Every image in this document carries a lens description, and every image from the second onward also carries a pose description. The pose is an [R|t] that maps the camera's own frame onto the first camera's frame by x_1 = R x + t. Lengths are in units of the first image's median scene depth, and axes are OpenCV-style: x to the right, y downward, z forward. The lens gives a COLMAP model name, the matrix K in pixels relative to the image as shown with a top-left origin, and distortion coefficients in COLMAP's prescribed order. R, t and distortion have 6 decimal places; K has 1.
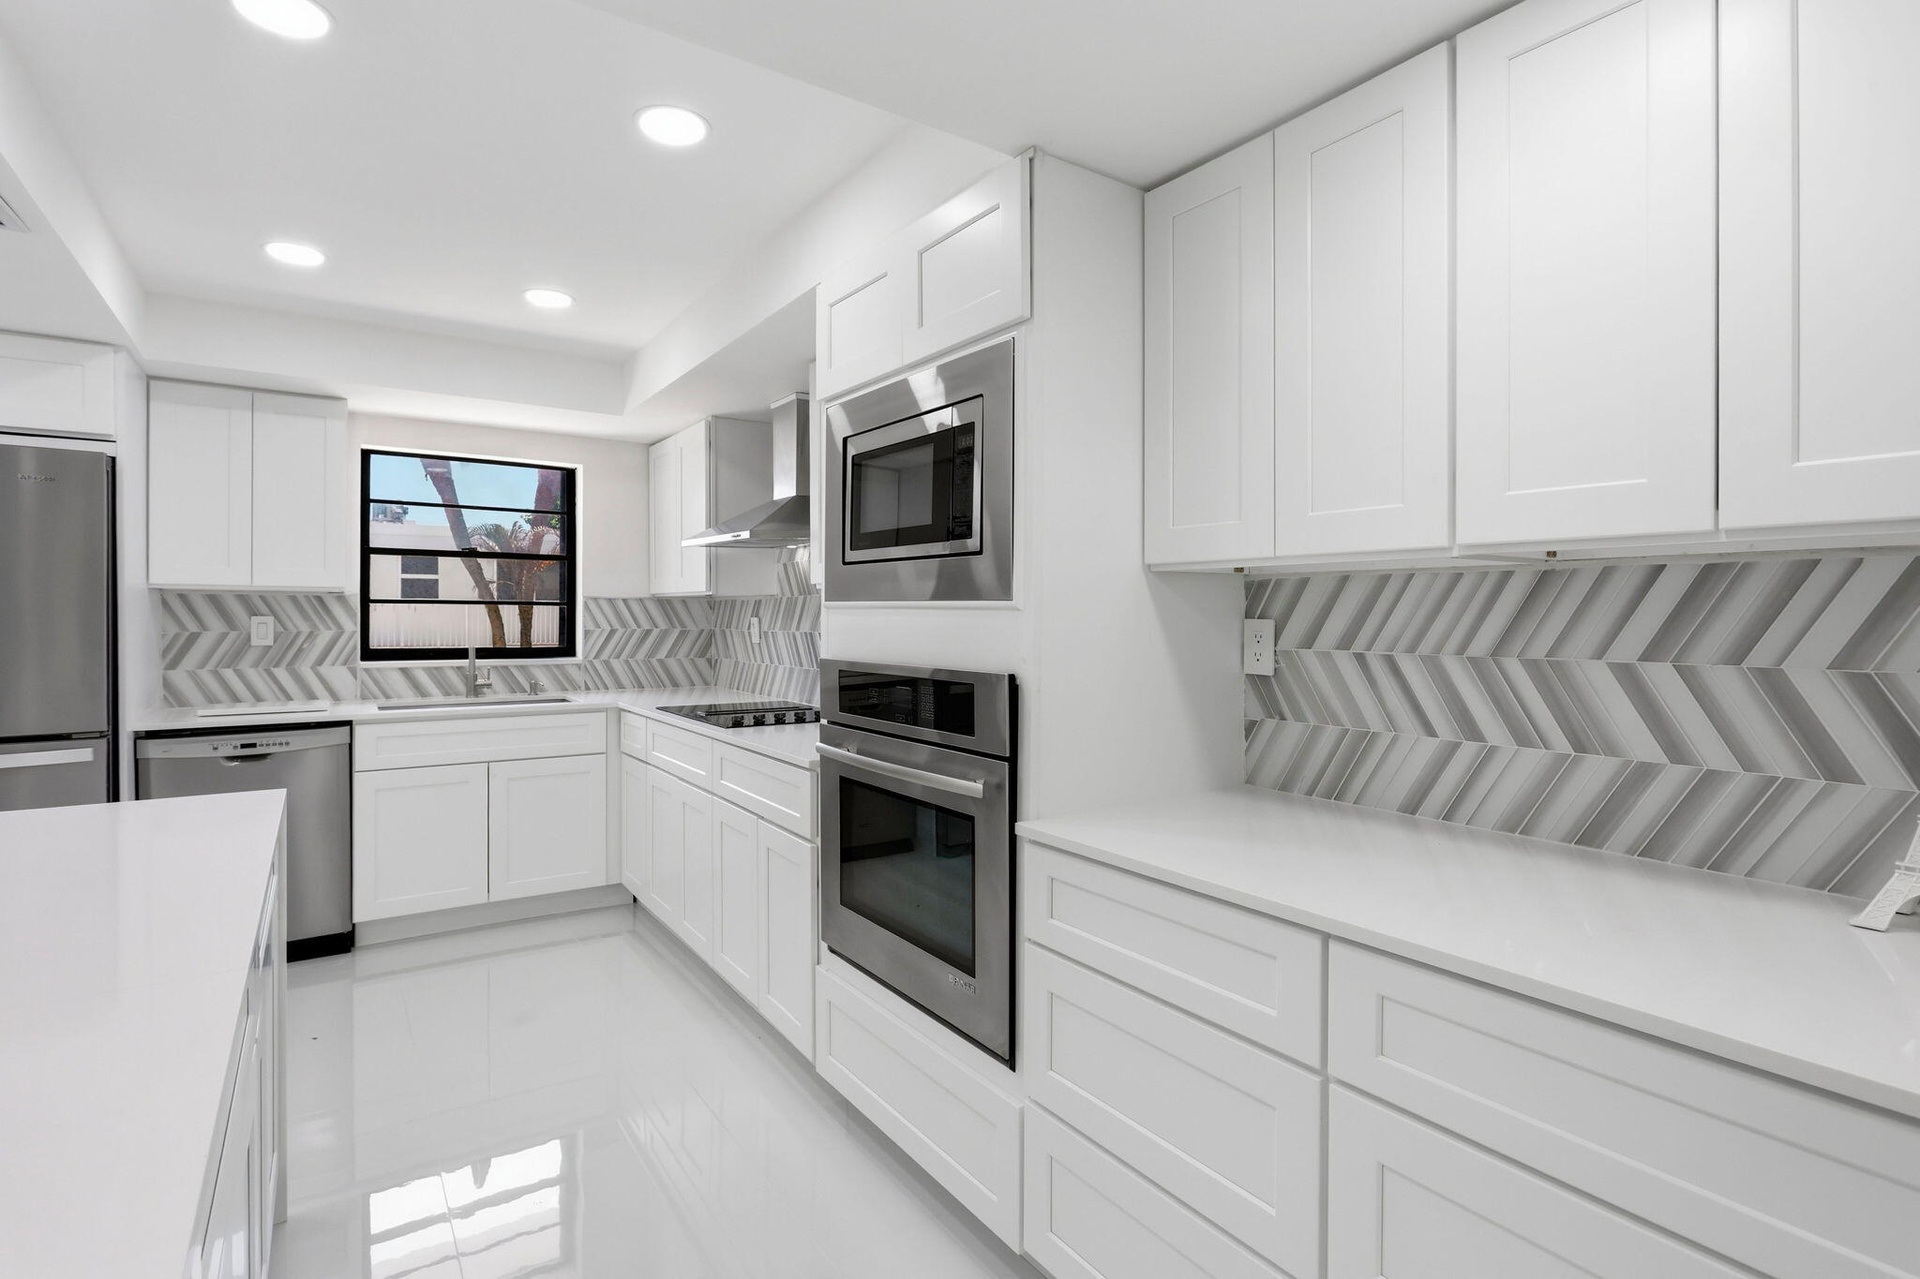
lens RADIAL K [[929.8, 0, 940.1], [0, 929.8, 614.7], [0, 0, 1]] dist [-0.004916, 0.001700]
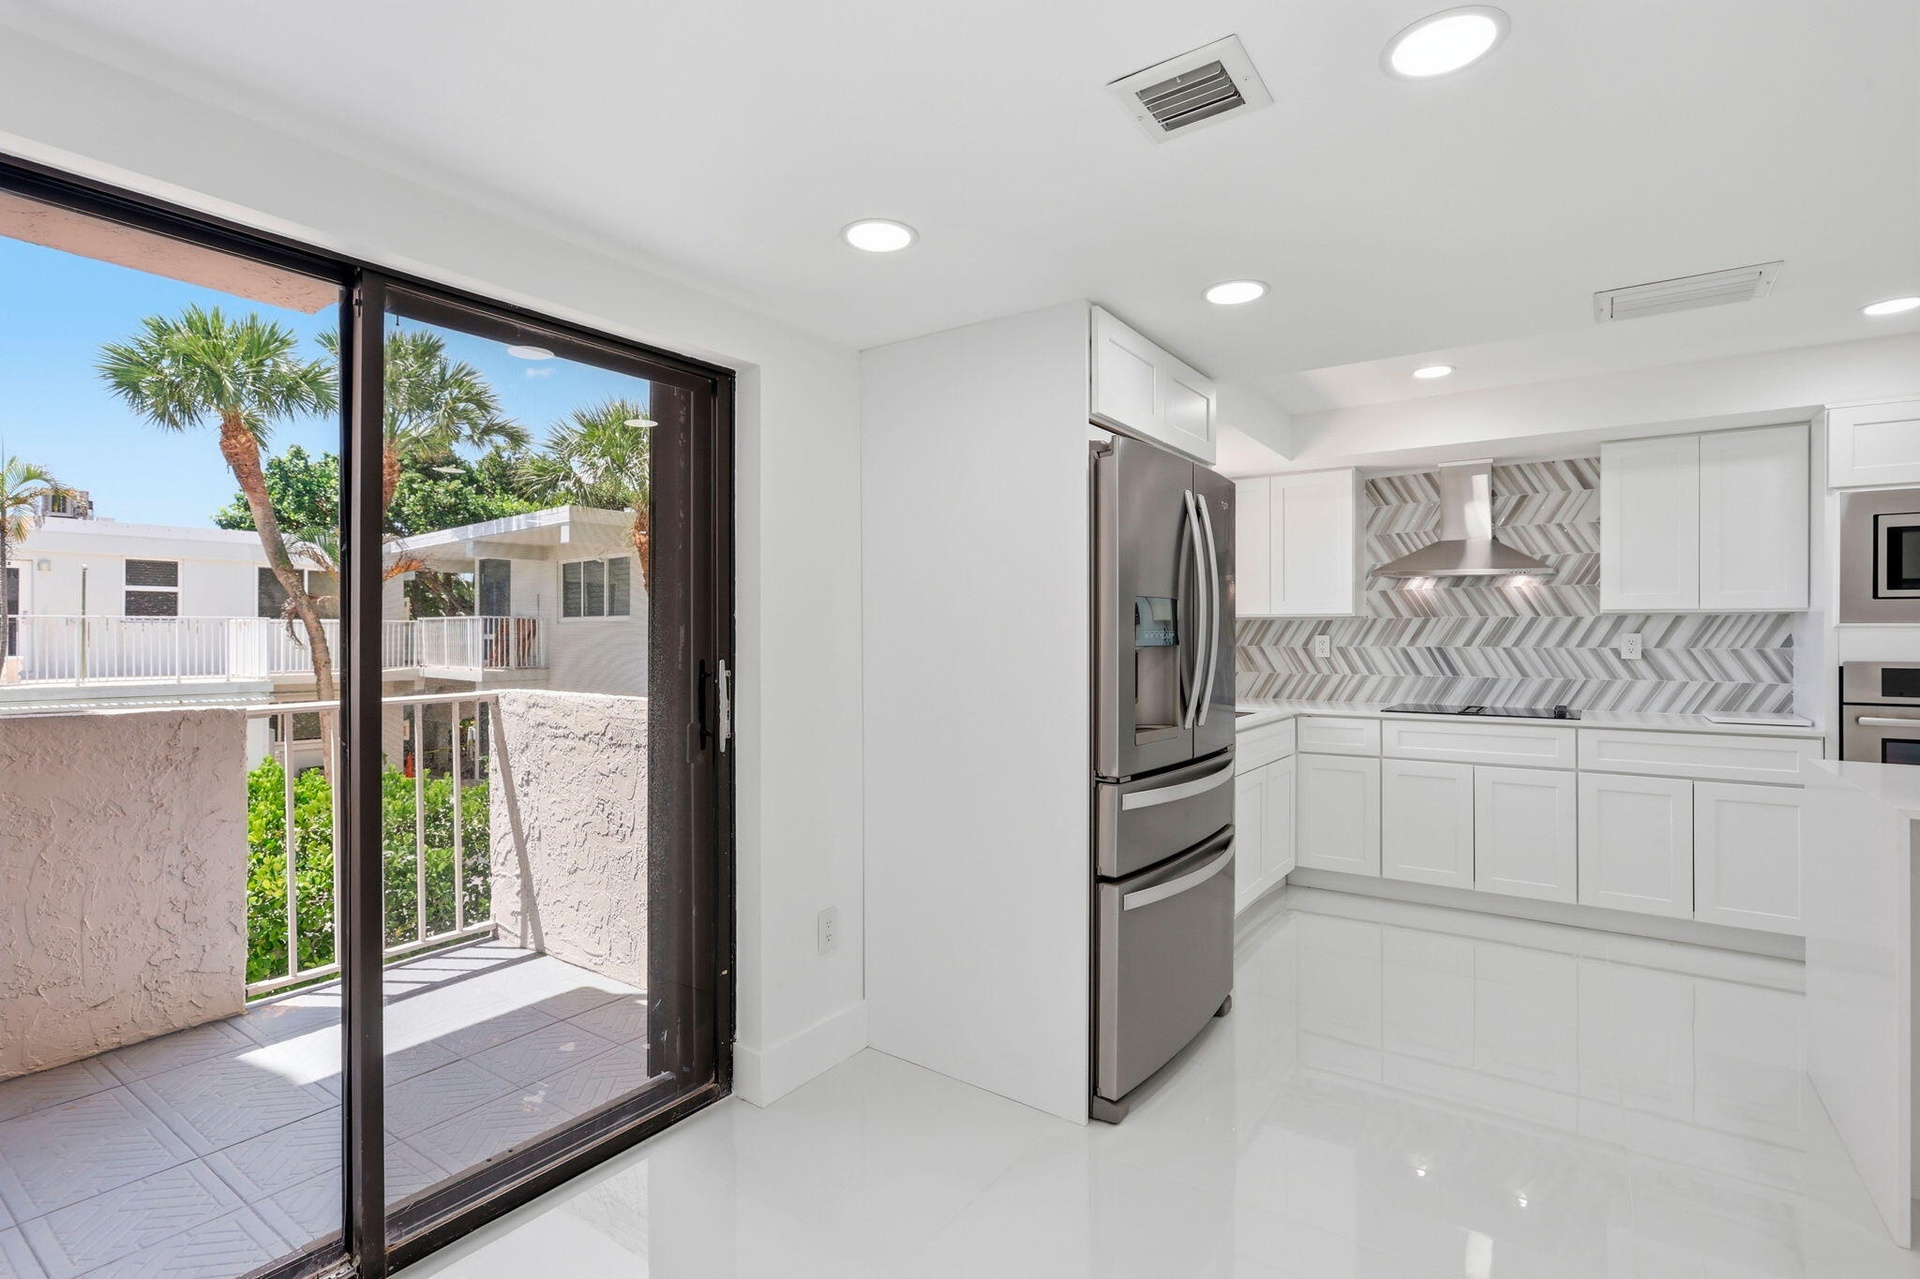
lens RADIAL K [[929.8, 0, 960.6], [0, 929.8, 629.6], [0, 0, 1]] dist [-0.004916, 0.001700]
pose [[0.929841, -0.001506, 0.367958, -1.305169], [0.003552, 0.999982, -0.004883, -0.000820], [-0.367944, 0.005848, 0.929830, 0.093785]]
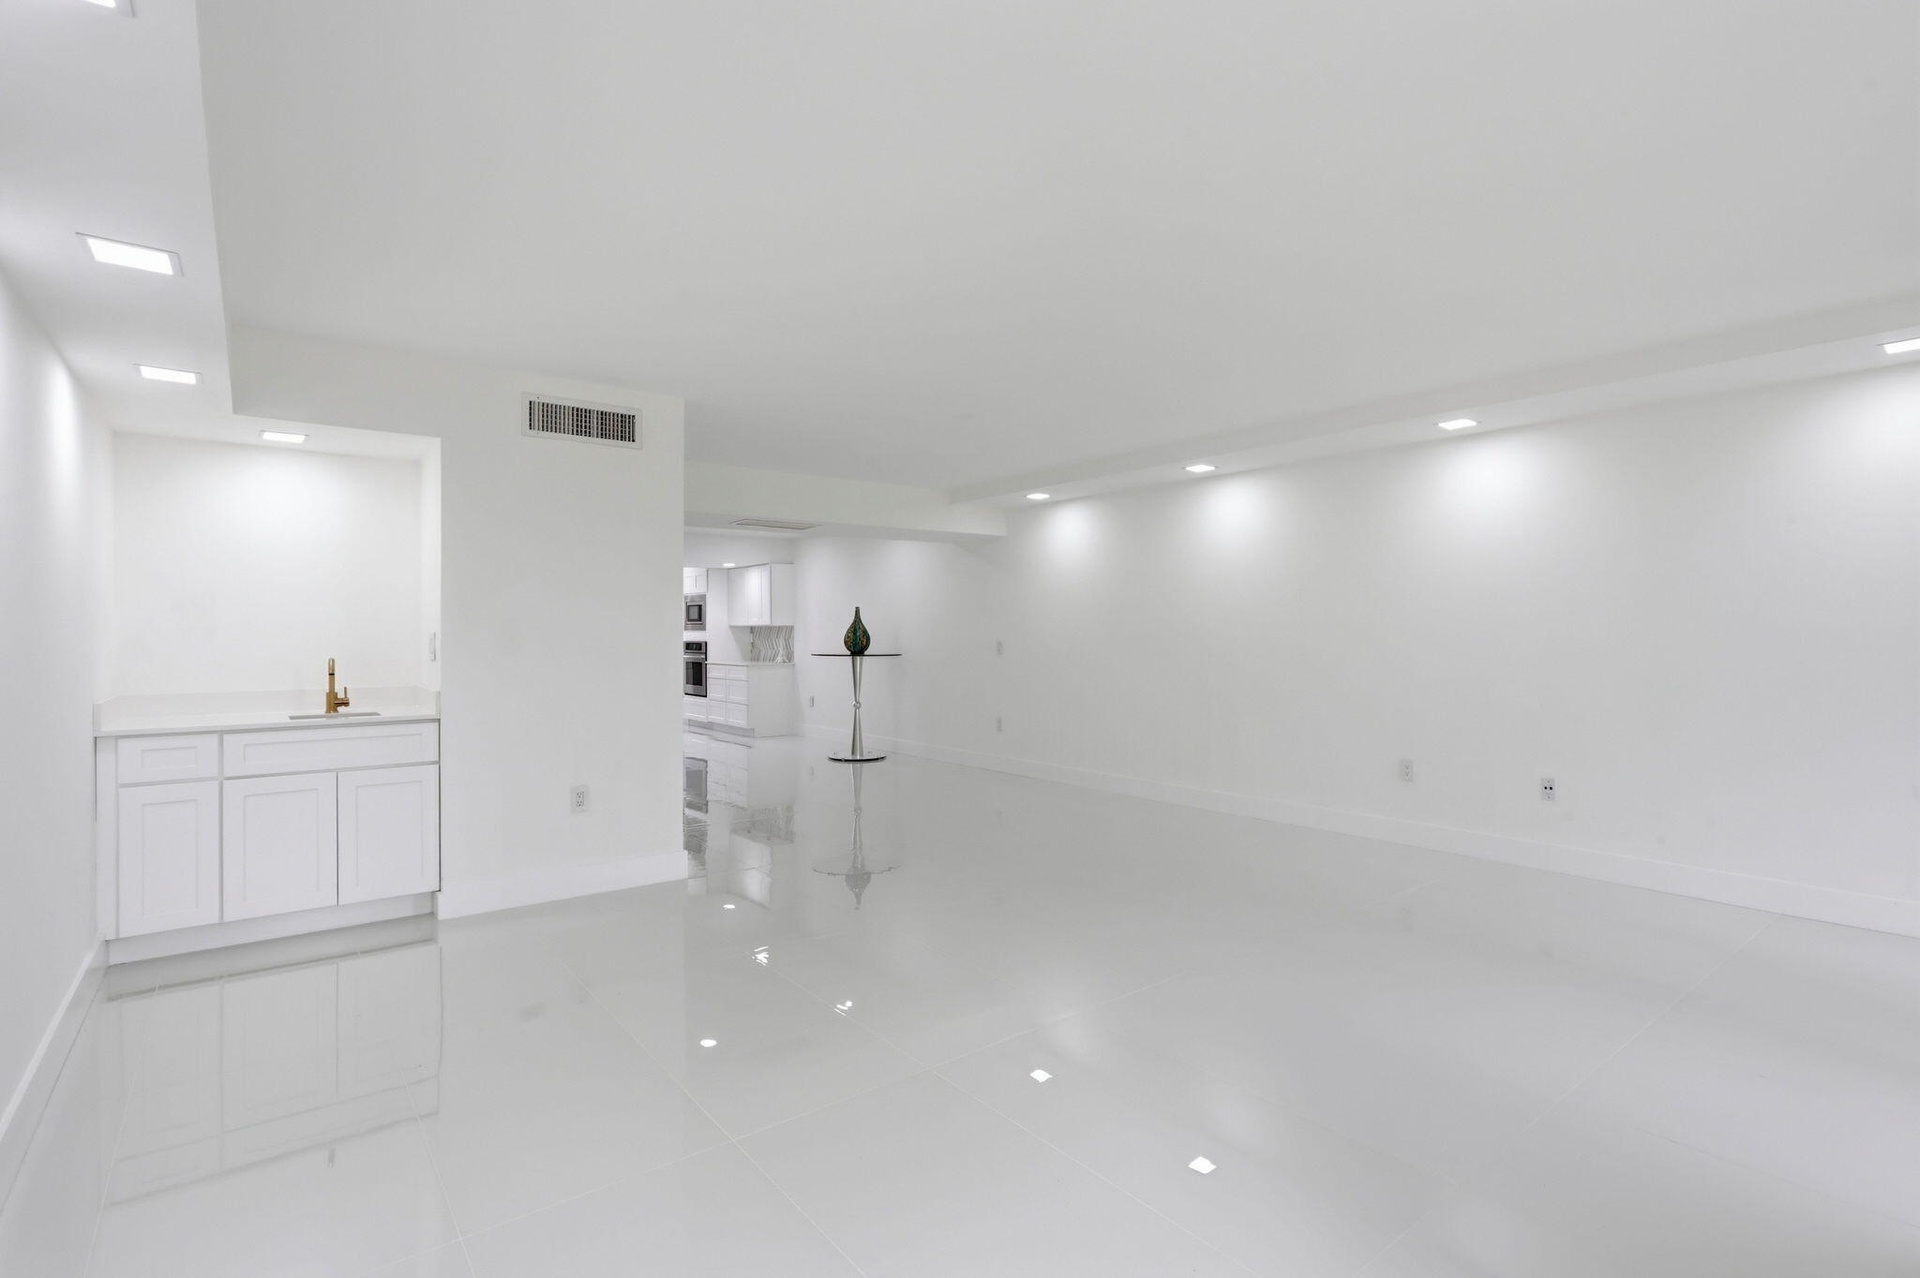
lens RADIAL K [[929.8, 0, 965.1], [0, 929.8, 628.5], [0, 0, 1]] dist [-0.004916, 0.001700]
pose [[0.997172, -0.004473, 0.075018, 0.738766], [0.004833, 0.999978, -0.004620, 0.004780], [-0.074996, 0.004969, 0.997171, -3.024340]]
